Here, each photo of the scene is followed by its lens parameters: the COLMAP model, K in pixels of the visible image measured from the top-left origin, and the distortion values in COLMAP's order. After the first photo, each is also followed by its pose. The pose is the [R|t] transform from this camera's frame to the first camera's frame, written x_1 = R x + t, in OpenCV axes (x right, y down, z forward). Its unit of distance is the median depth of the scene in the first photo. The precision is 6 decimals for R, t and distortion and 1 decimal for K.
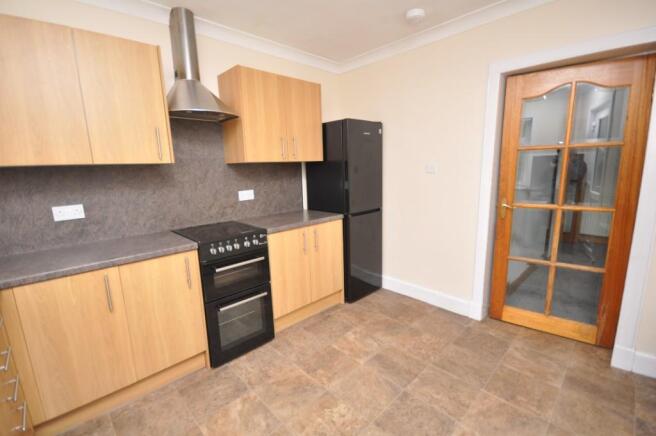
lens RADIAL K [[287.6, 0, 328.0], [0, 287.6, 218.0], [0, 0, 1]] dist [0.000876, -0.006294]
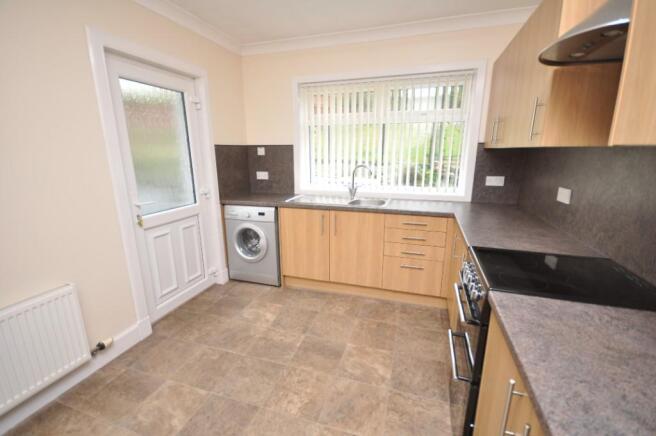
lens RADIAL K [[287.6, 0, 328.0], [0, 287.6, 218.0], [0, 0, 1]] dist [0.000876, -0.006294]
pose [[-0.885183, 0.140908, -0.443391, 0.230804], [-0.051156, 0.917774, 0.393794, -0.262163], [0.462421, 0.371262, -0.805190, 1.291009]]
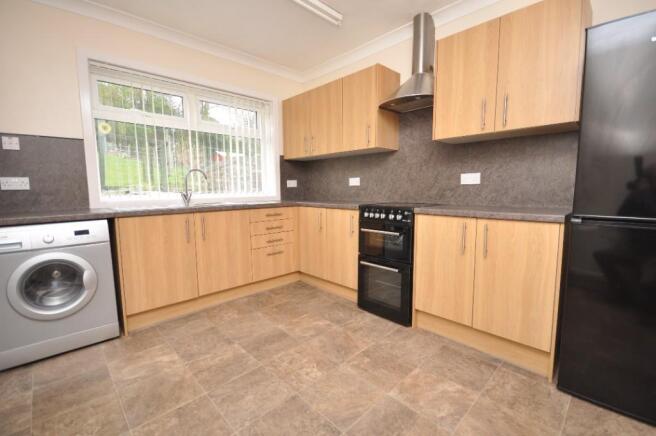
lens RADIAL K [[287.6, 0, 328.0], [0, 287.6, 218.0], [0, 0, 1]] dist [0.000876, -0.006294]
pose [[-0.000583, 0.135402, -0.990791, 0.783446], [-0.166969, 0.976869, 0.133598, -0.009354], [0.985962, 0.165509, 0.022039, 0.748126]]
